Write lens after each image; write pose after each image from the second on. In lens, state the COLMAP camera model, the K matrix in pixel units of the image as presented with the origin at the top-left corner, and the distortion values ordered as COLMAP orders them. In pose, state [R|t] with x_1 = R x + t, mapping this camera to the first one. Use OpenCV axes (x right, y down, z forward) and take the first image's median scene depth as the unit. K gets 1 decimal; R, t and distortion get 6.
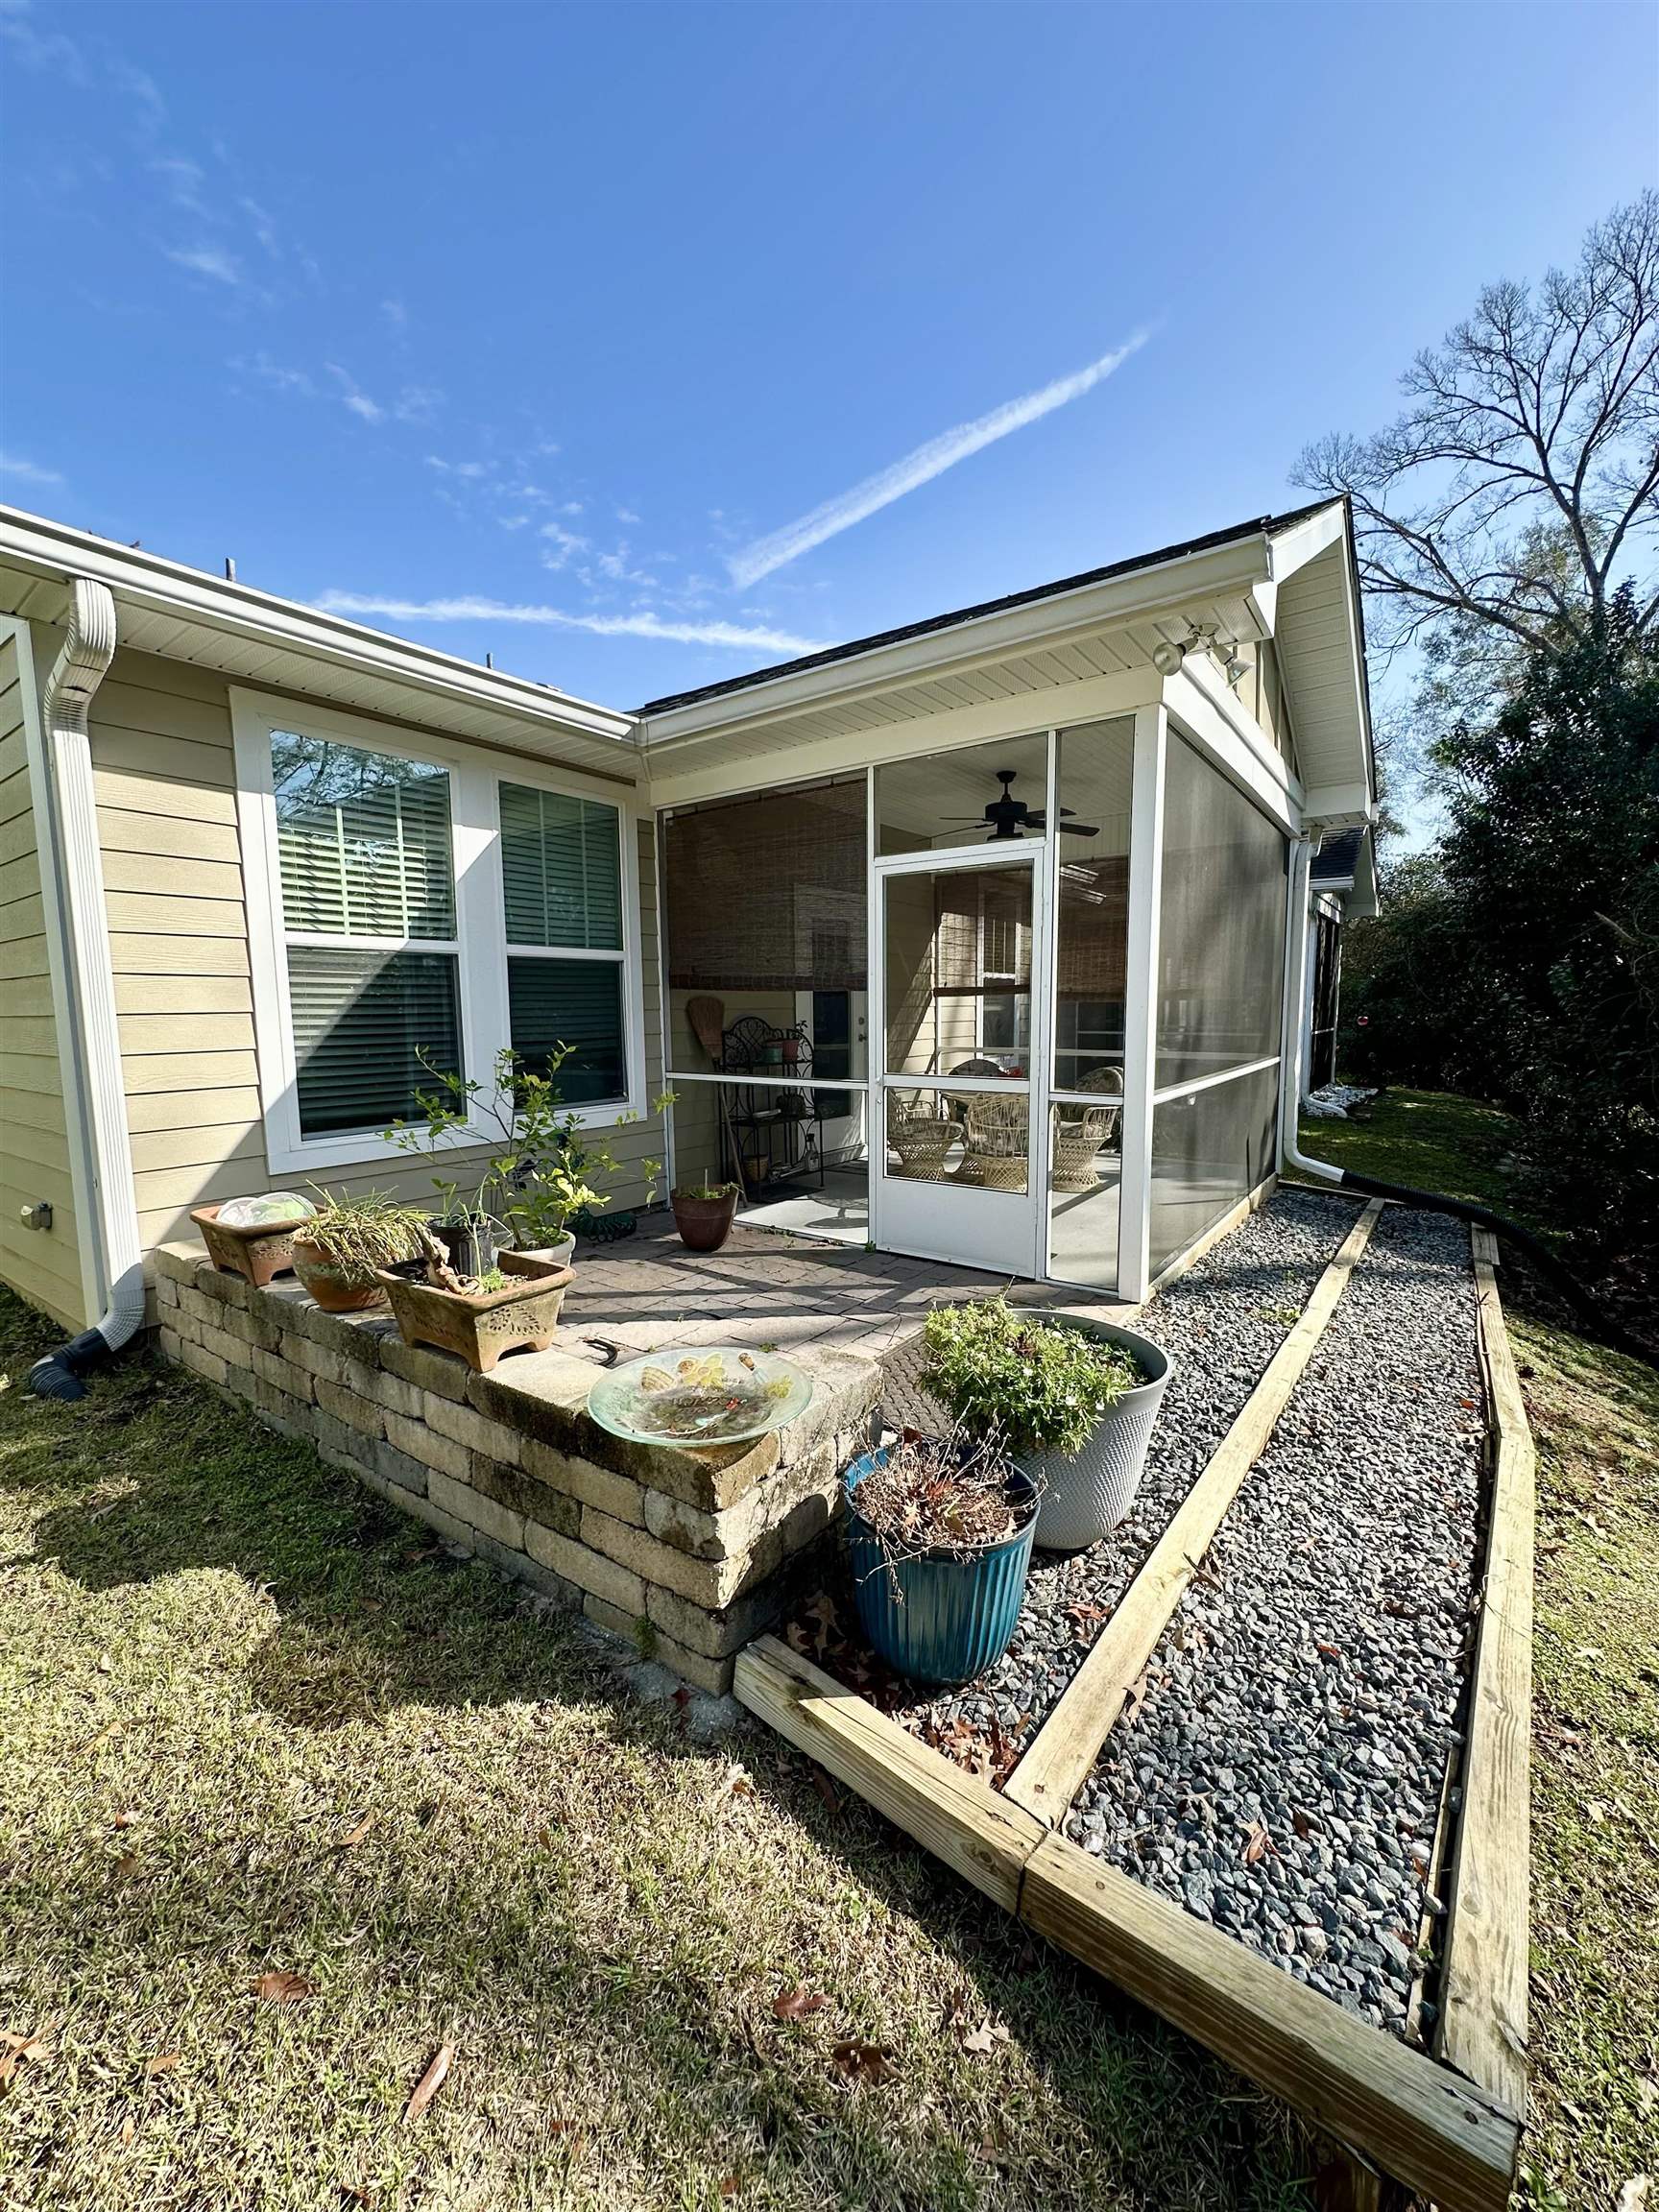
lens RADIAL K [[880.0, 0, 828.4], [0, 880.0, 1108.6], [0, 0, 1]] dist [-0.003018, 0.000123]
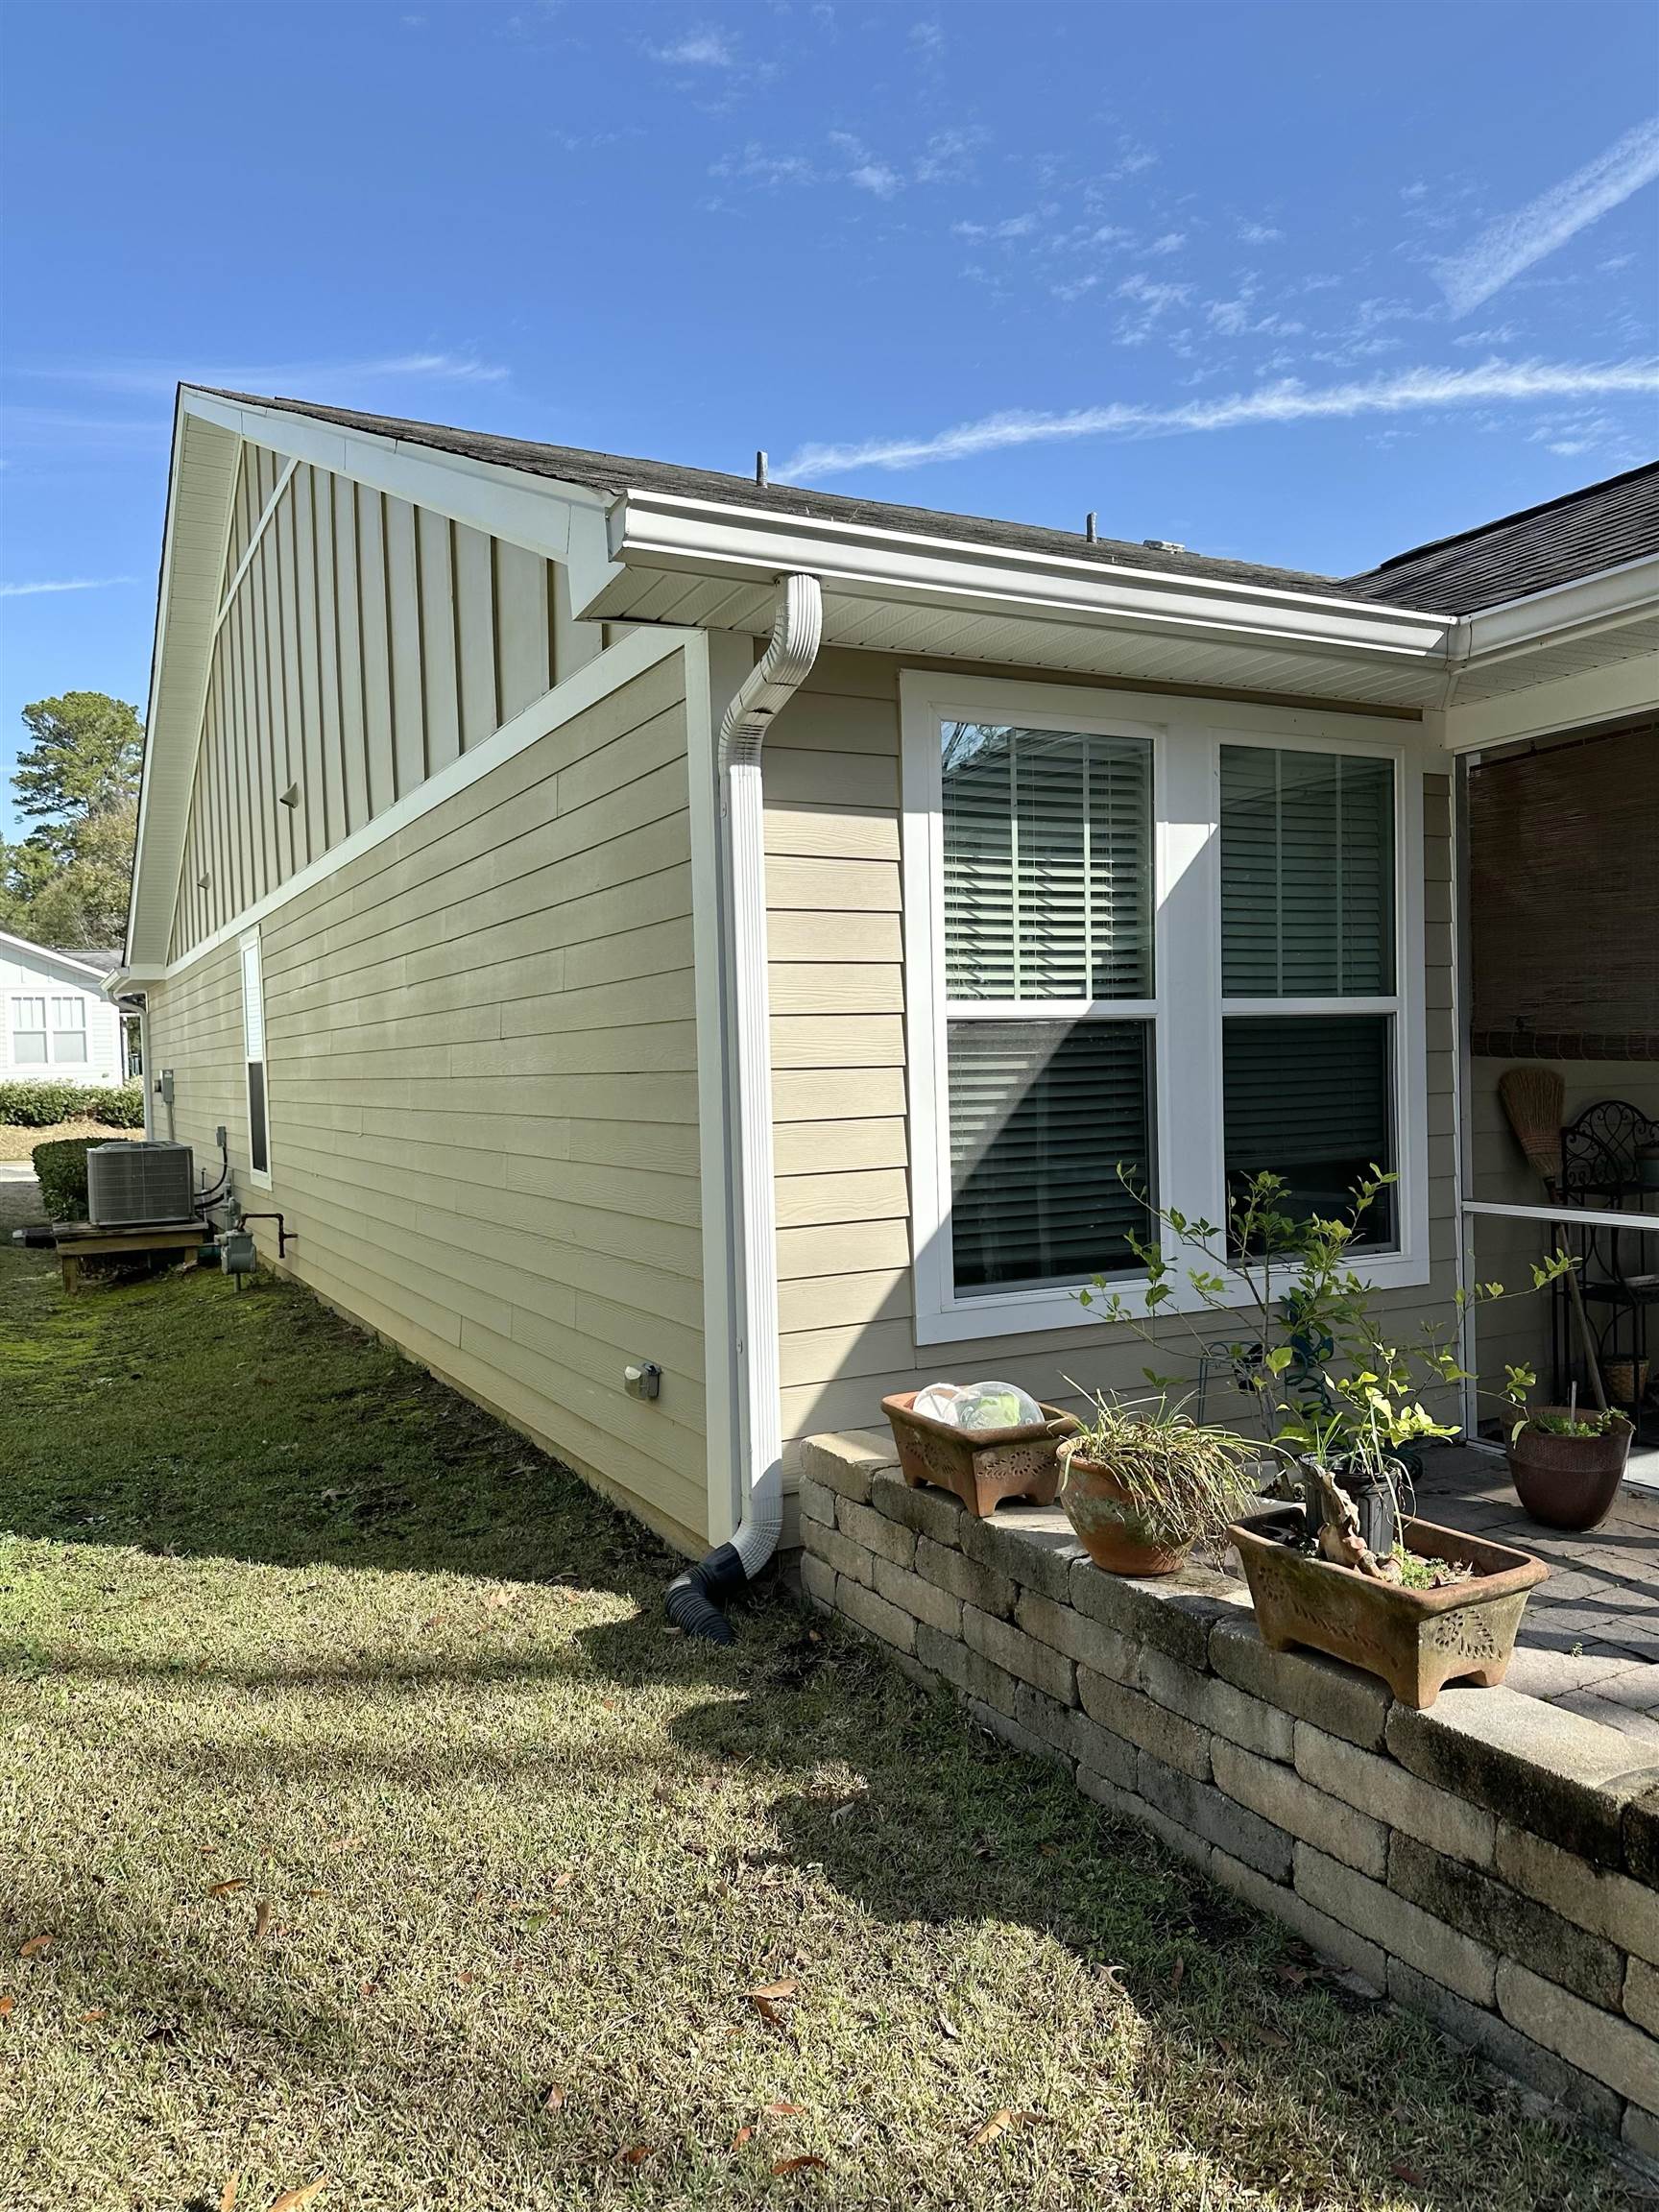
lens RADIAL K [[1554.2, 0, 831.9], [0, 1554.2, 1092.6], [0, 0, 1]] dist [0.032671, -0.049785]
pose [[0.897881, -0.003467, -0.440224, -0.157360], [-0.033428, 0.996545, -0.076028, -0.030083], [0.438967, 0.082980, 0.894663, -0.152356]]
